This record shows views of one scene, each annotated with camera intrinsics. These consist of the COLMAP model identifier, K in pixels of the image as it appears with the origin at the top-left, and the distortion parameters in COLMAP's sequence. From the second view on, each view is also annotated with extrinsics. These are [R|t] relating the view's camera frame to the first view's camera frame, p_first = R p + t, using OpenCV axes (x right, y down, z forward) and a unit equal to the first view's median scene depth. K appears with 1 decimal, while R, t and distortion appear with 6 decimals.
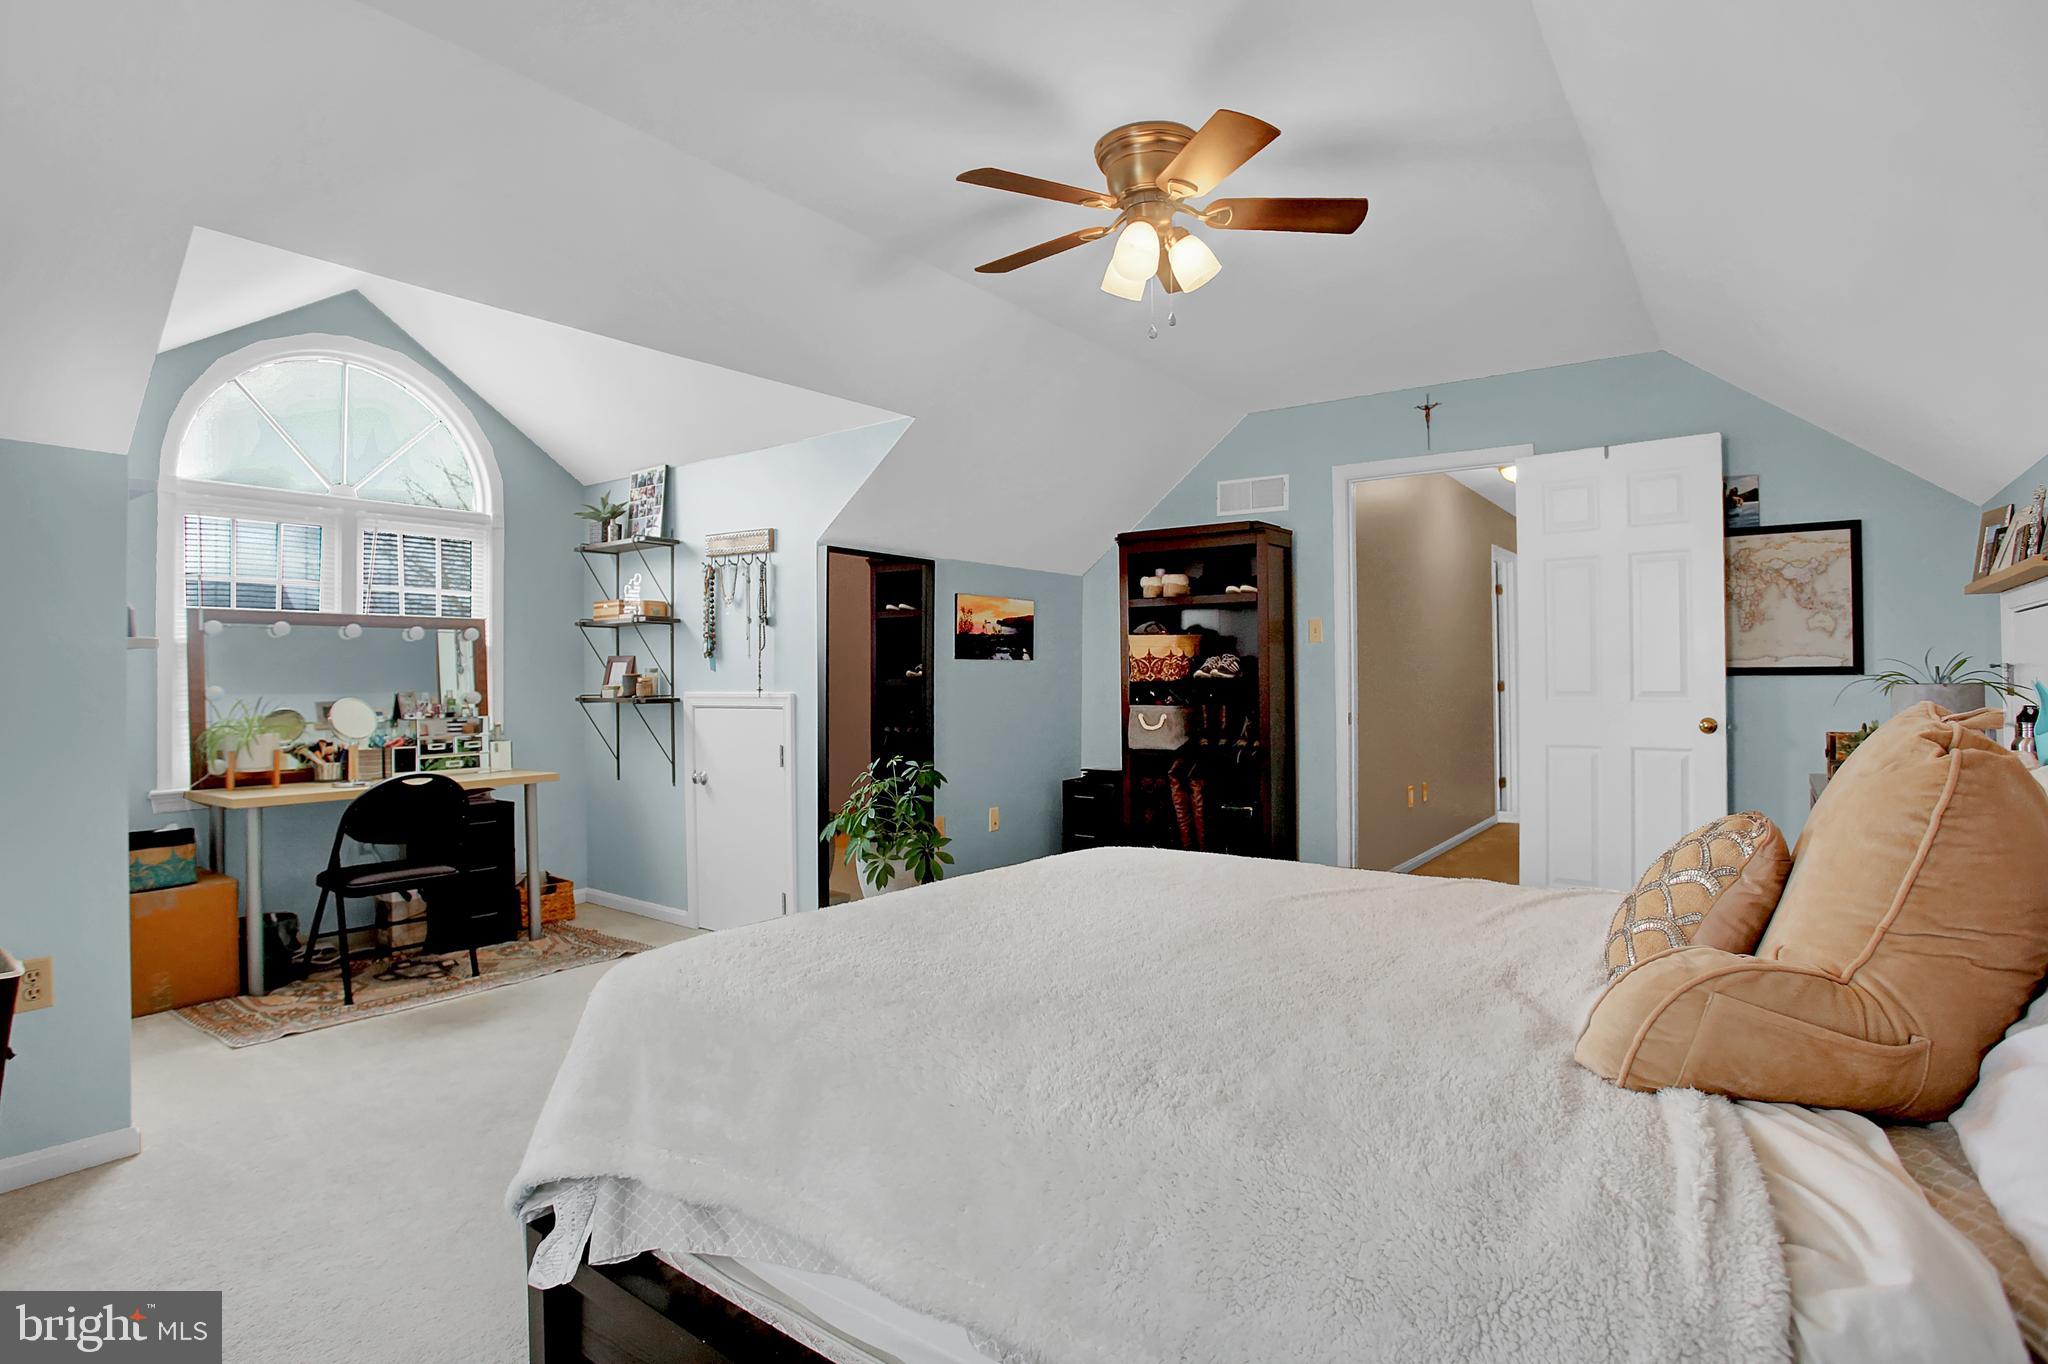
lens RADIAL K [[1000.2, 0, 1024.5], [0, 1000.2, 677.7], [0, 0, 1]] dist [-0.027303, 0.000455]
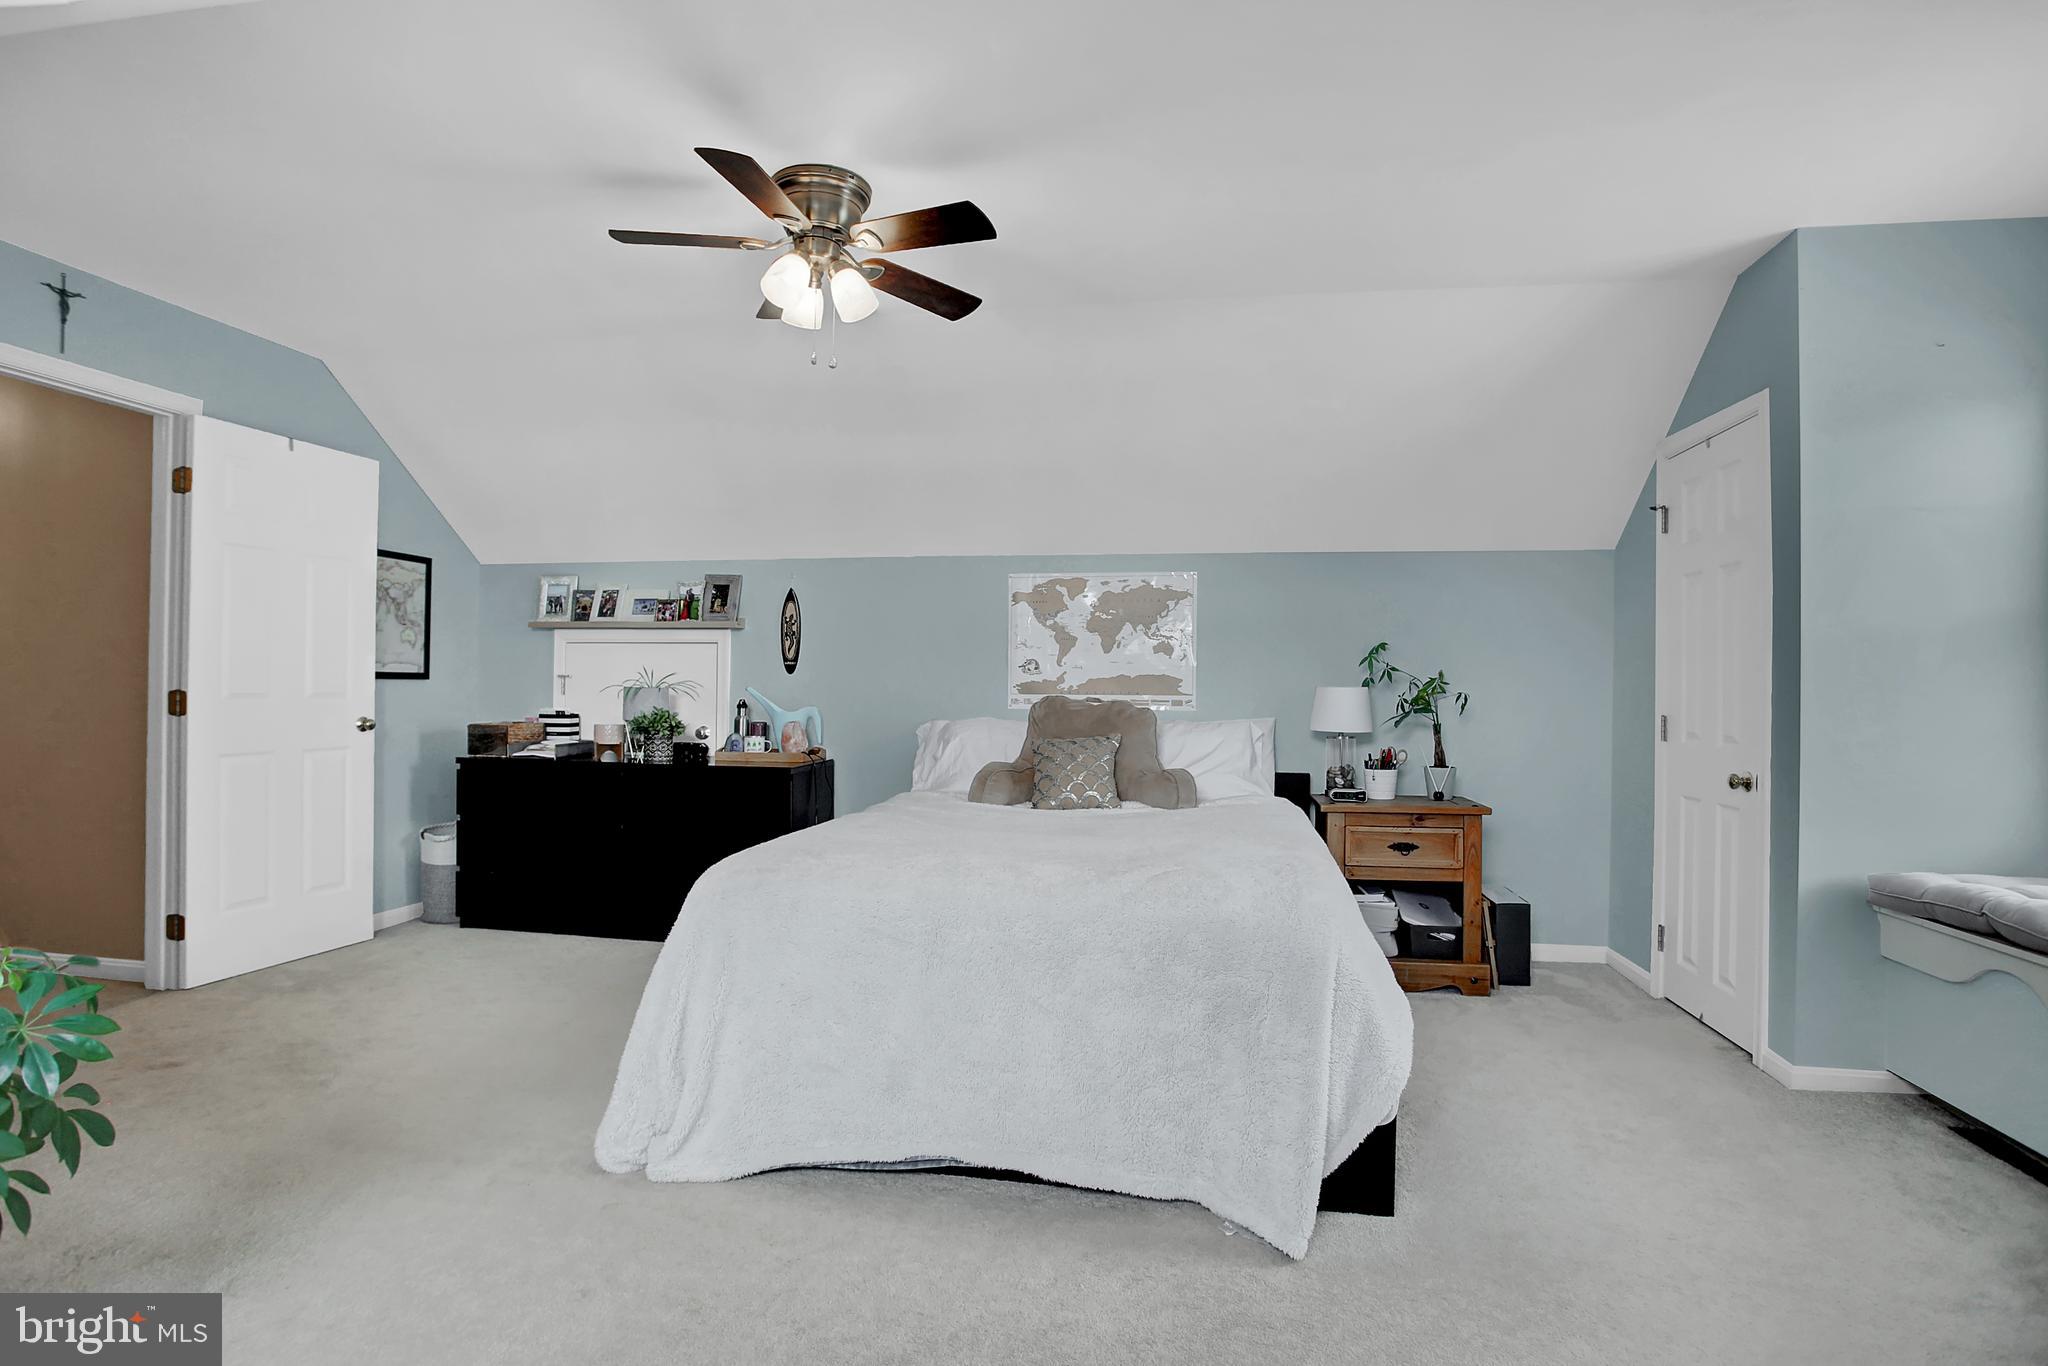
lens RADIAL K [[1000.2, 0, 1027.0], [0, 1000.2, 685.8], [0, 0, 1]] dist [-0.027303, 0.000455]
pose [[-0.436707, 0.006118, 0.899583, -0.632154], [-0.005165, 0.999943, -0.009308, 0.012998], [-0.899589, -0.008711, -0.436651, 0.839543]]
